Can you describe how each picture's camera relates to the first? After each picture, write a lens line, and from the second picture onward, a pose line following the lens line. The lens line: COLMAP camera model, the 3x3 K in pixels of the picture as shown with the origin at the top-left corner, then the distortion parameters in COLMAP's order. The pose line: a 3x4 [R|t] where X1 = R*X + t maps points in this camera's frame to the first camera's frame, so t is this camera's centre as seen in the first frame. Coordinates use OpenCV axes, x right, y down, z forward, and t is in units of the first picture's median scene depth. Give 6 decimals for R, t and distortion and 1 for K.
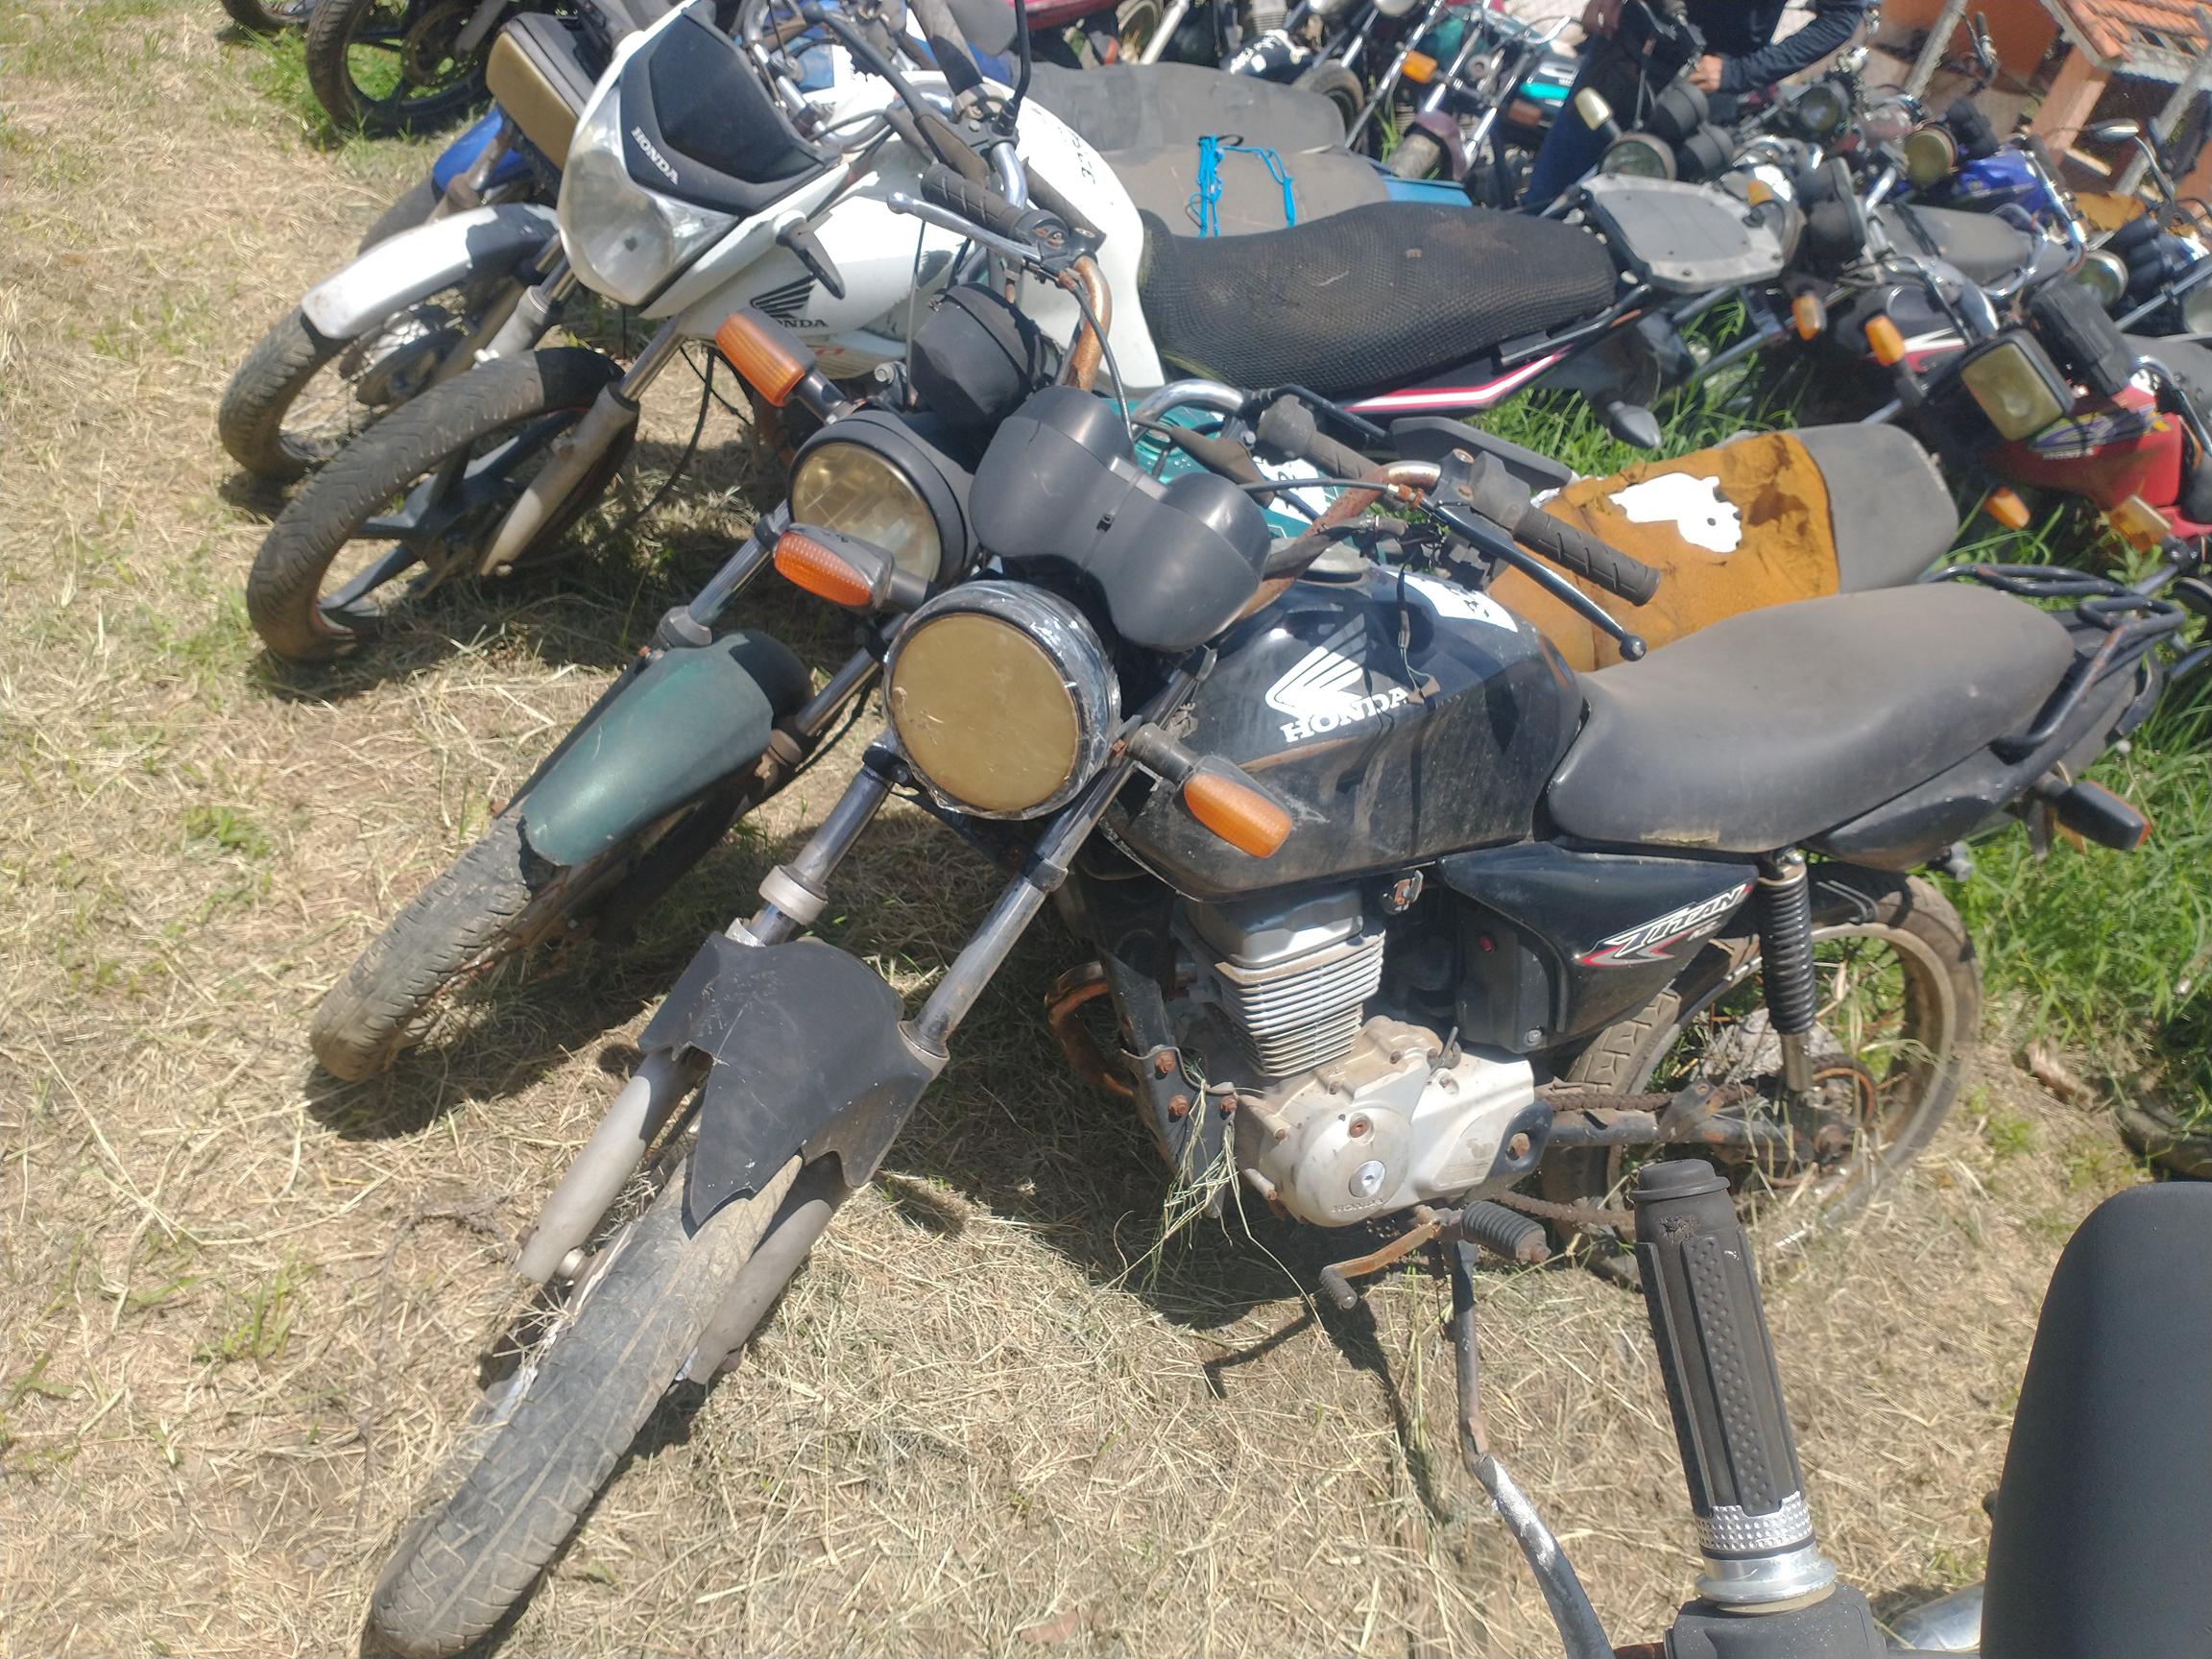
lens RADIAL K [[1741.2, 0, 999.6], [0, 1741.2, 791.1], [0, 0, 1]] dist [0.018818, -0.068535]
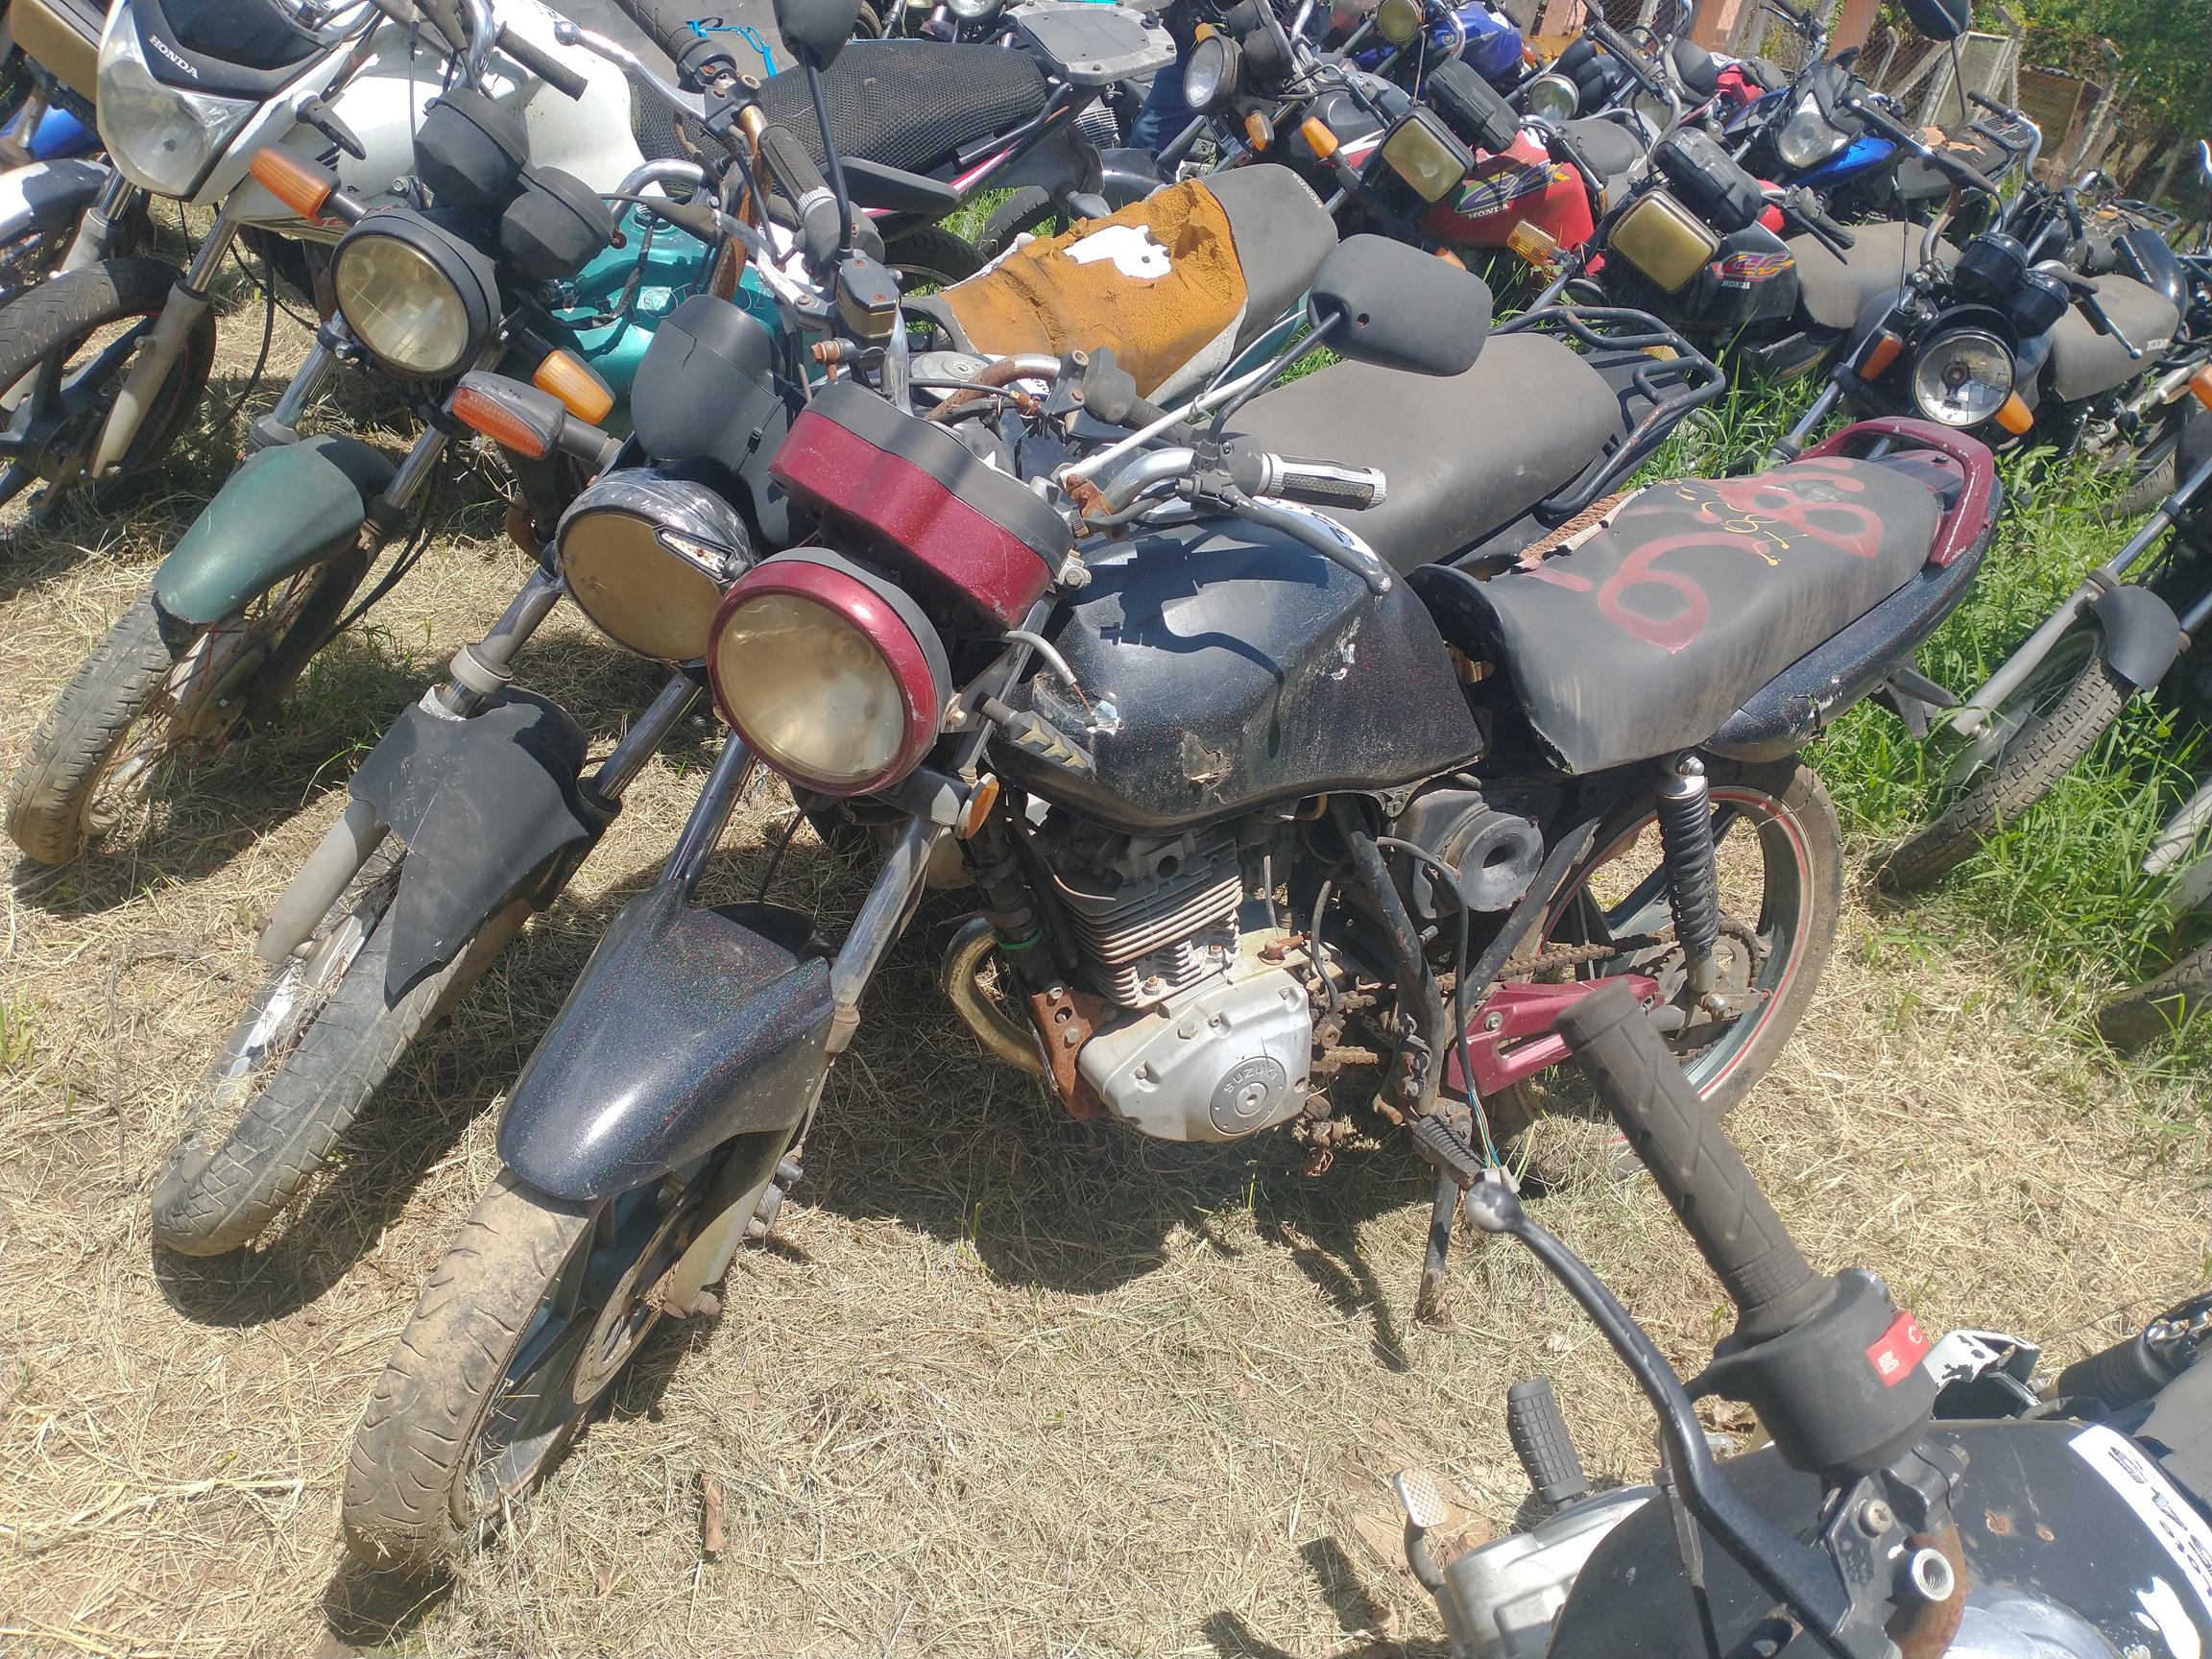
lens RADIAL K [[1741.2, 0, 999.6], [0, 1741.2, 791.1], [0, 0, 1]] dist [0.018818, -0.068535]
pose [[0.968877, -0.194289, 0.153392, 0.051384], [0.194822, 0.980769, 0.011696, 0.171422], [-0.152715, 0.018552, 0.988096, -0.173510]]
